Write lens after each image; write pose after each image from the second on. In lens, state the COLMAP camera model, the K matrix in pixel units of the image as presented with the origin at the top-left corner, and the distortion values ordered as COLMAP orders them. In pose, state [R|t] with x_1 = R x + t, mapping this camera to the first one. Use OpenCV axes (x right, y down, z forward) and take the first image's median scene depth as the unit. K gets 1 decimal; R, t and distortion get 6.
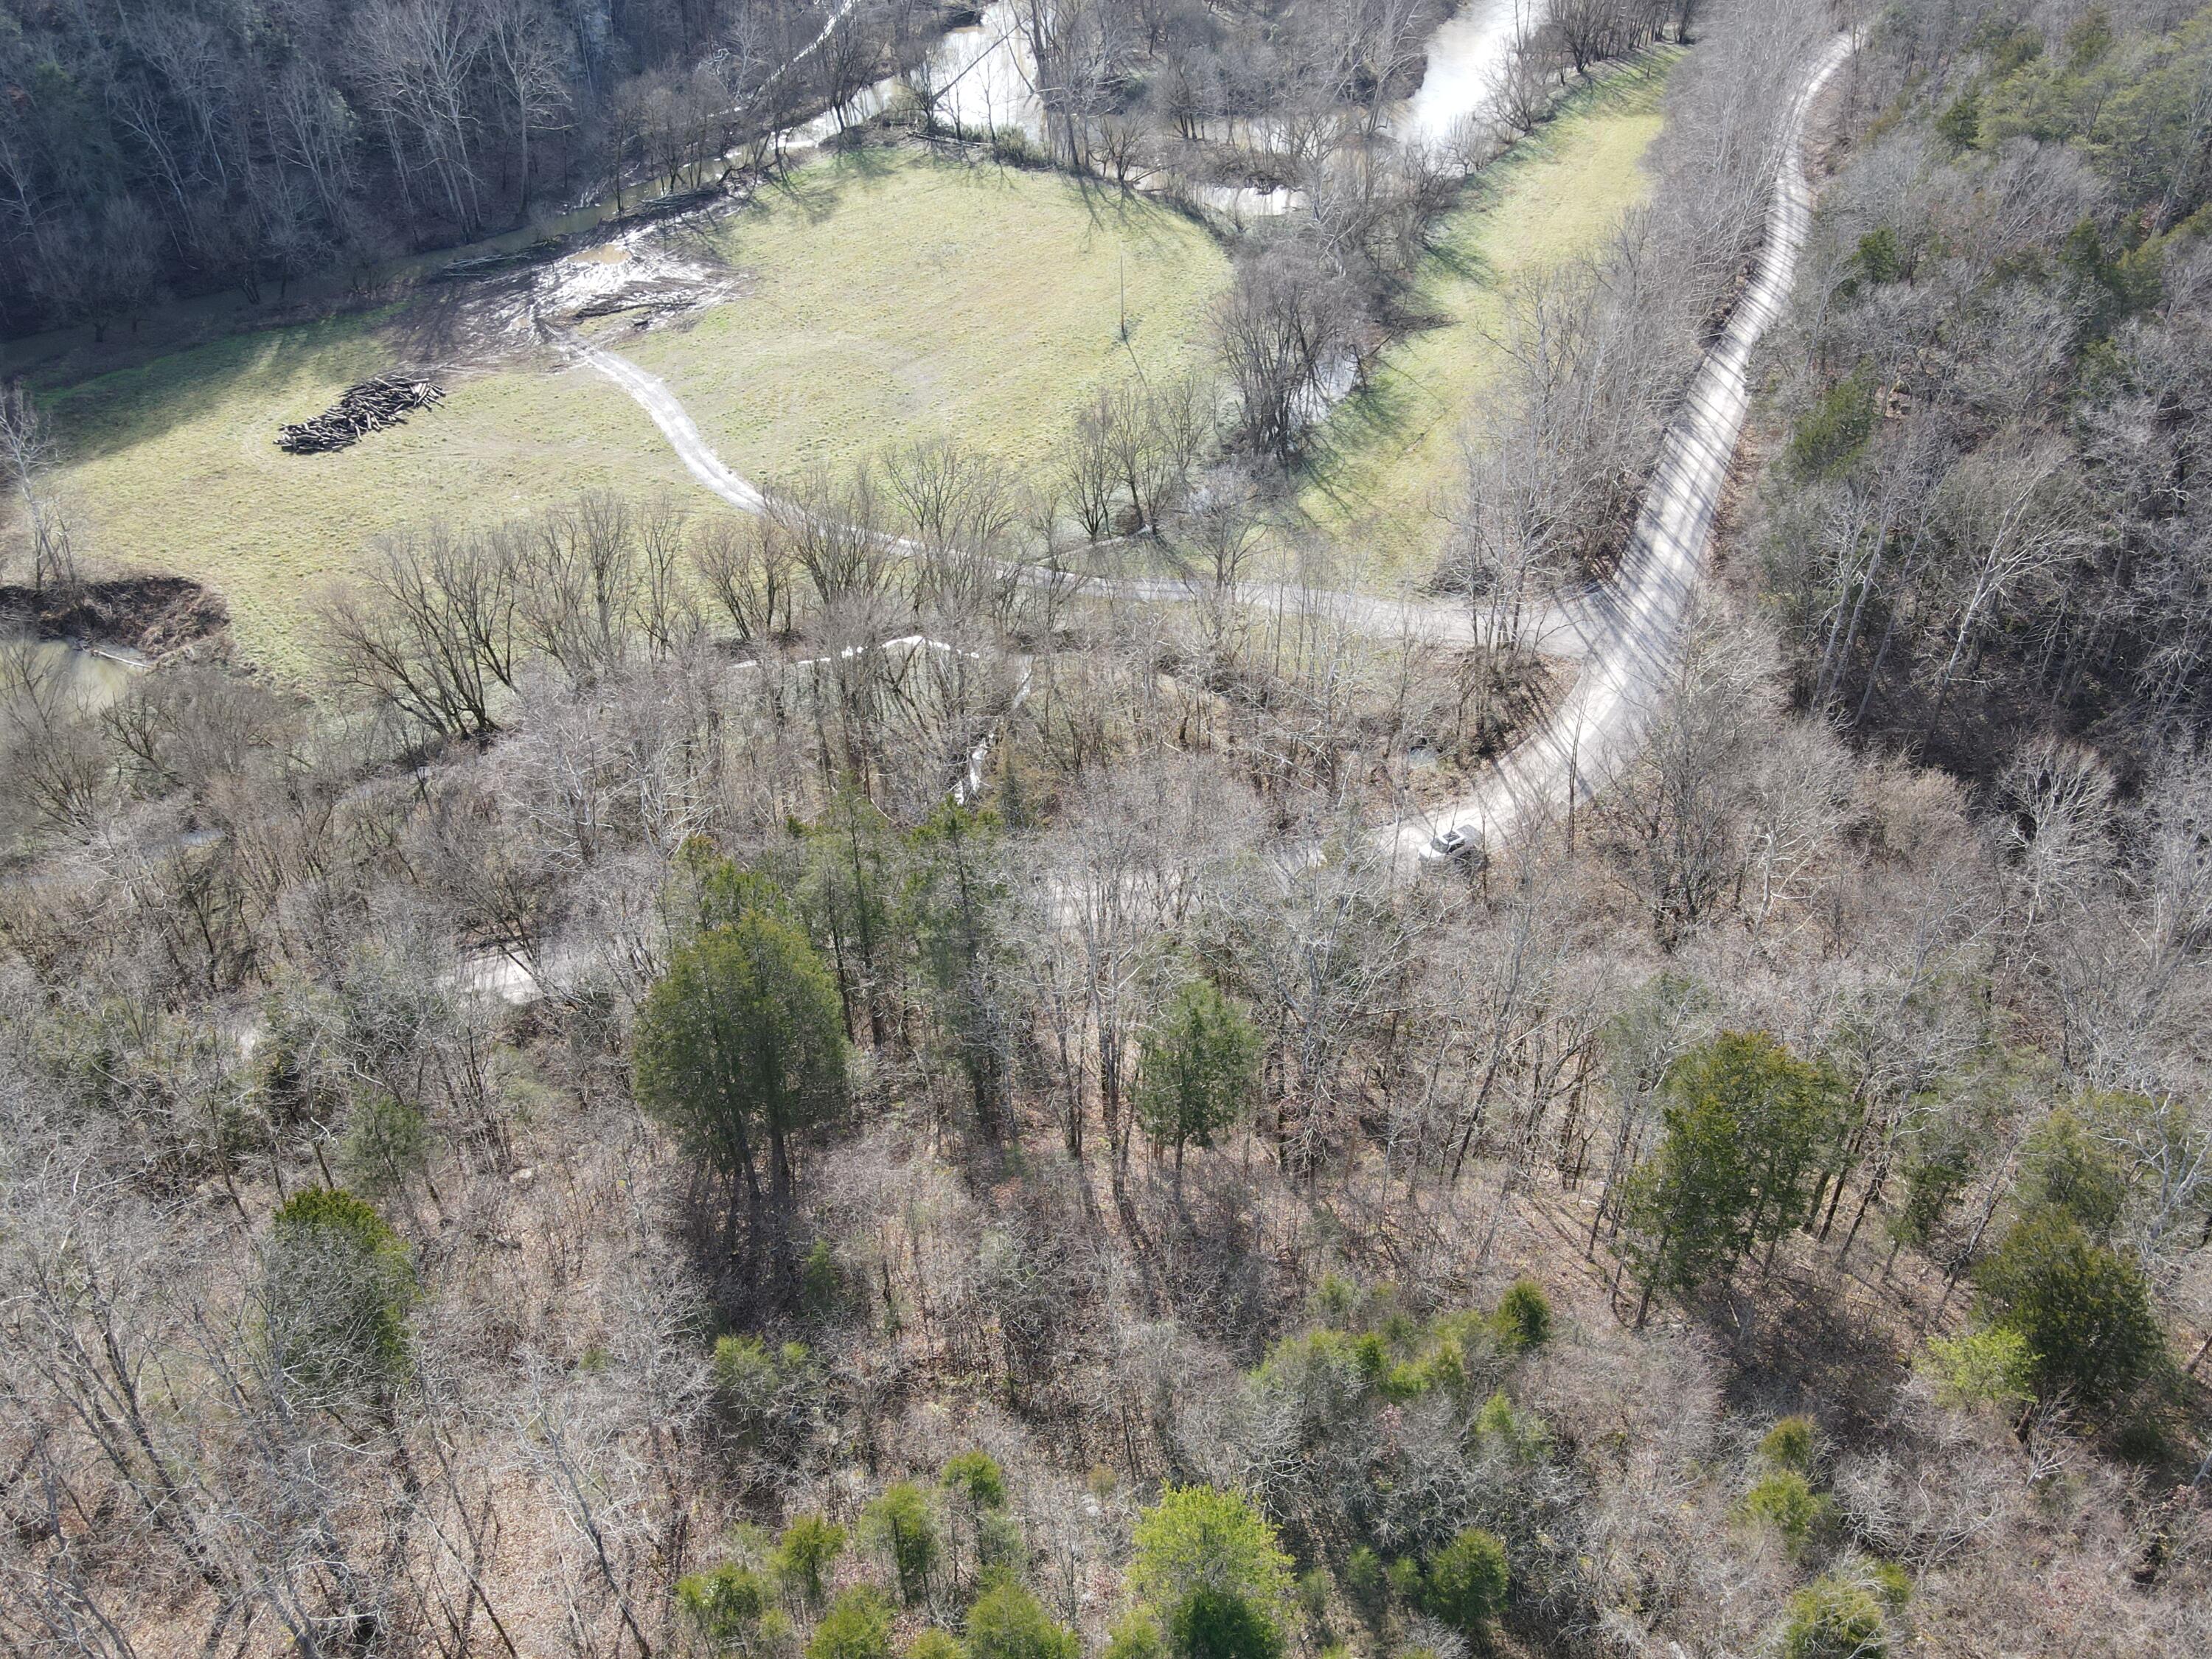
lens RADIAL K [[1625.9, 0, 1112.5], [0, 1625.9, 825.6], [0, 0, 1]] dist [0.007367, 0.001790]
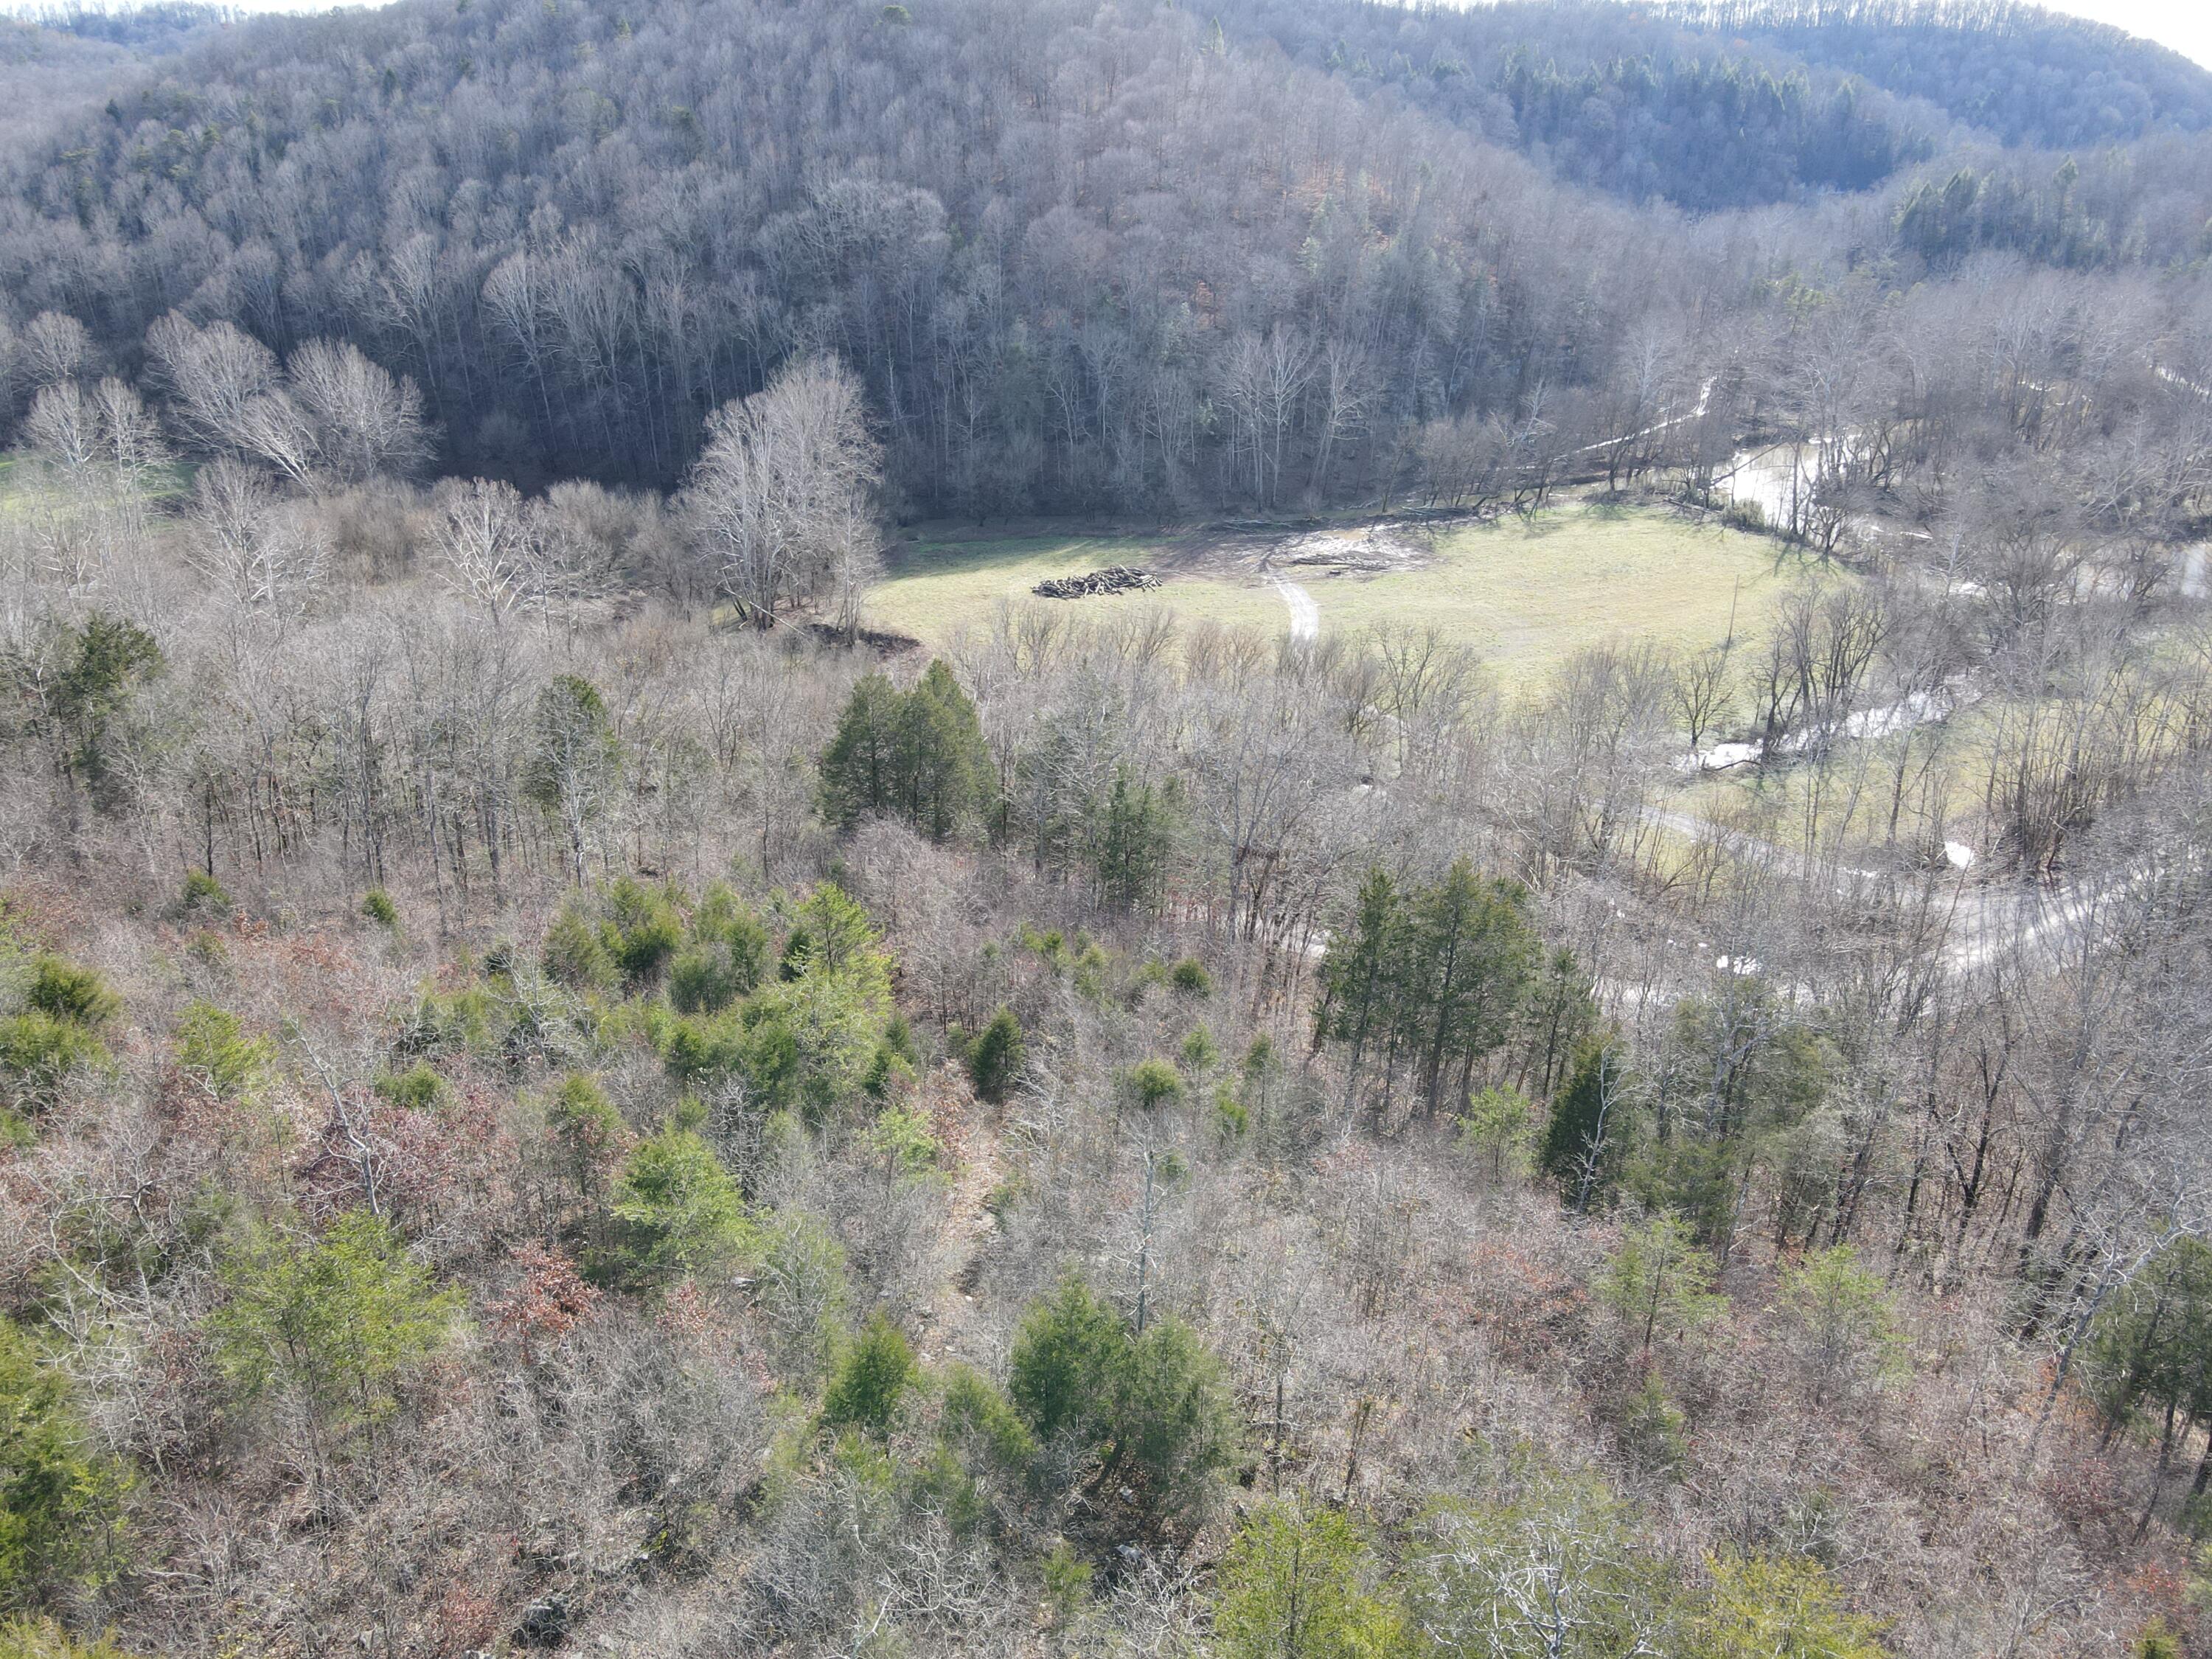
lens RADIAL K [[1625.9, 0, 1120.7], [0, 1625.9, 813.8], [0, 0, 1]] dist [0.007367, 0.001790]
pose [[0.830712, 0.227013, -0.508314, 0.299504], [-0.353102, 0.920769, -0.165843, 0.146856], [0.430391, 0.317254, 0.845052, -0.051080]]
